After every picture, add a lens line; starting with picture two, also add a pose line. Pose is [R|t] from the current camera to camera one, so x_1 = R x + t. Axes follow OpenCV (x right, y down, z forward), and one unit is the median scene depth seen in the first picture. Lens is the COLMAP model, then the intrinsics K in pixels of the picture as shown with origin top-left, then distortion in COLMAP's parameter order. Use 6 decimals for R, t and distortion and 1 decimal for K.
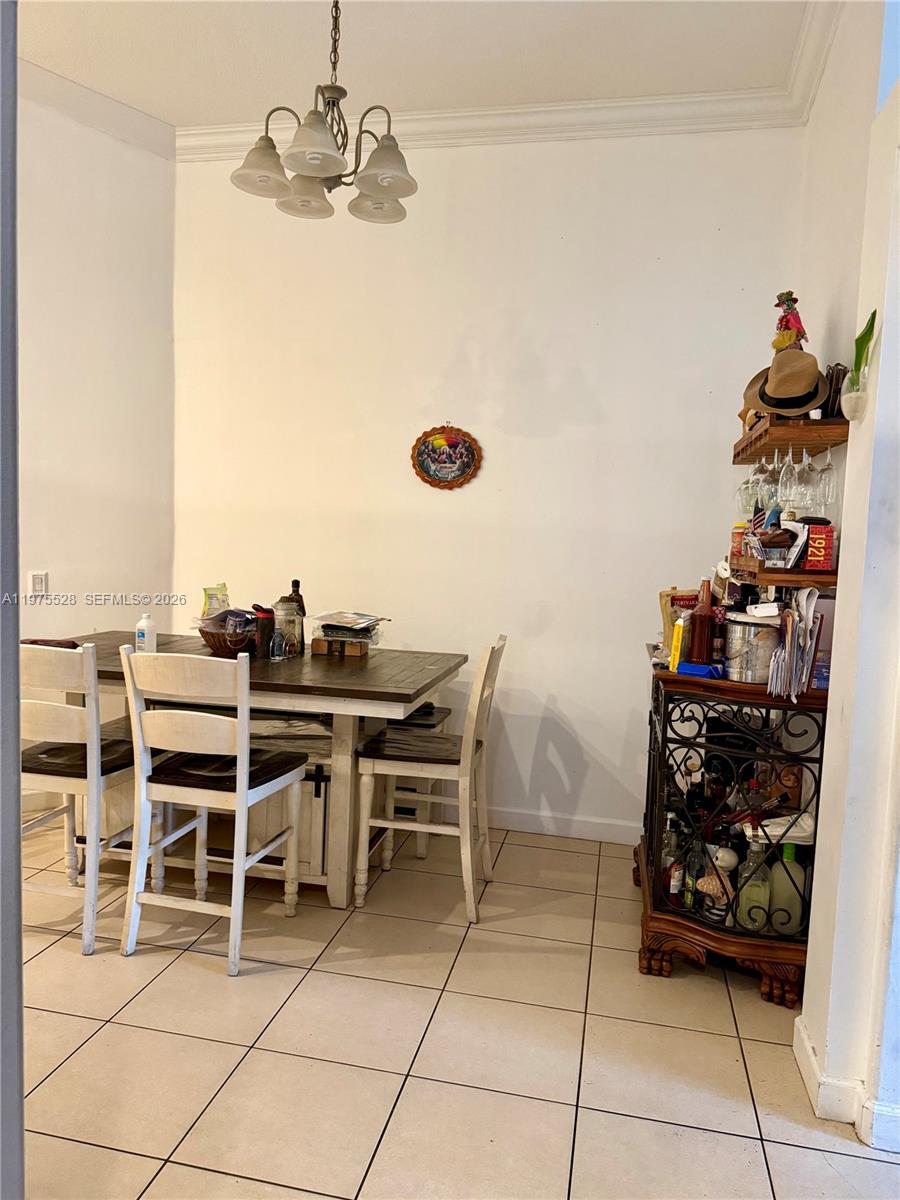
lens RADIAL K [[857.8, 0, 443.5], [0, 857.8, 603.3], [0, 0, 1]] dist [0.064868, -0.037067]
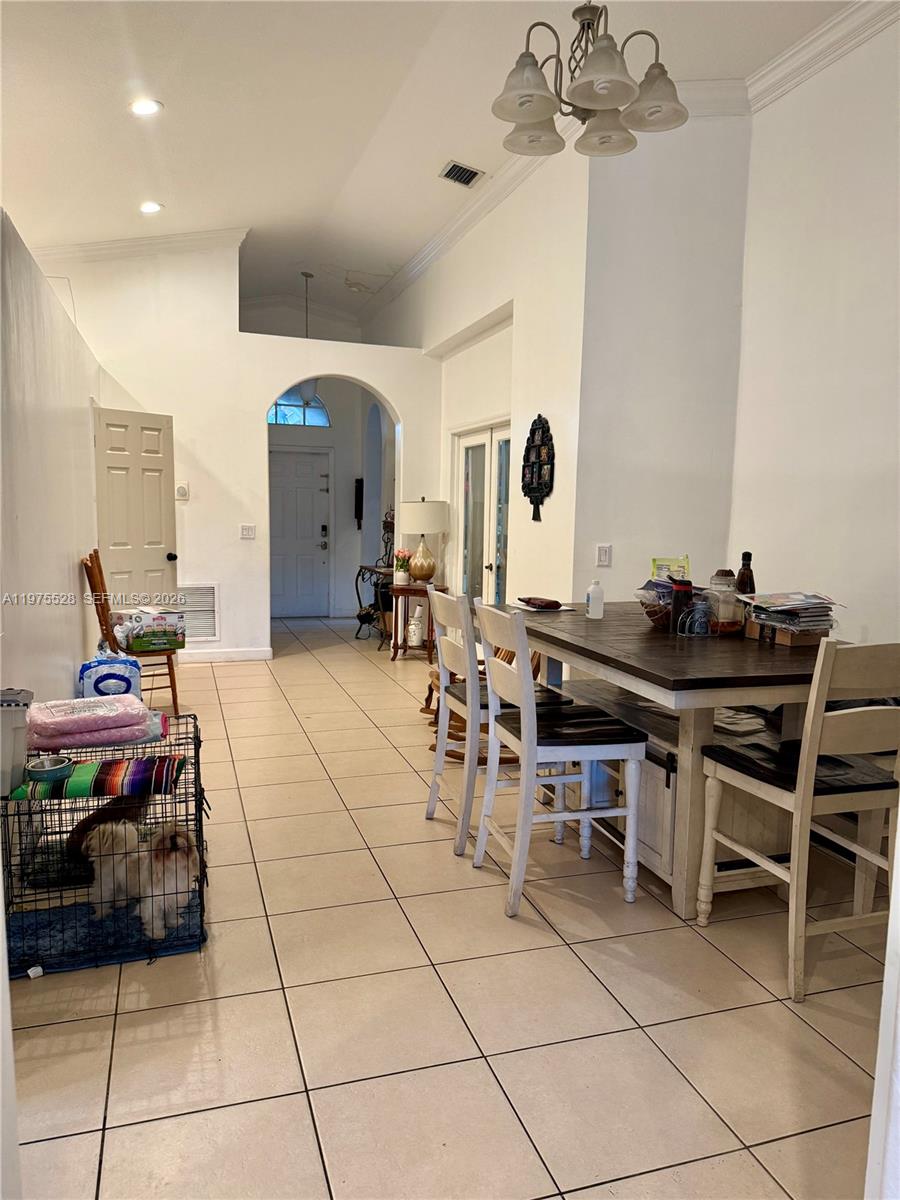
lens RADIAL K [[857.8, 0, 442.3], [0, 857.8, 603.2], [0, 0, 1]] dist [0.064868, -0.037067]
pose [[0.488980, 0.067530, -0.869677, 0.514589], [-0.060132, 0.997237, 0.043625, 0.005318], [0.870220, 0.030964, 0.491689, 0.334328]]
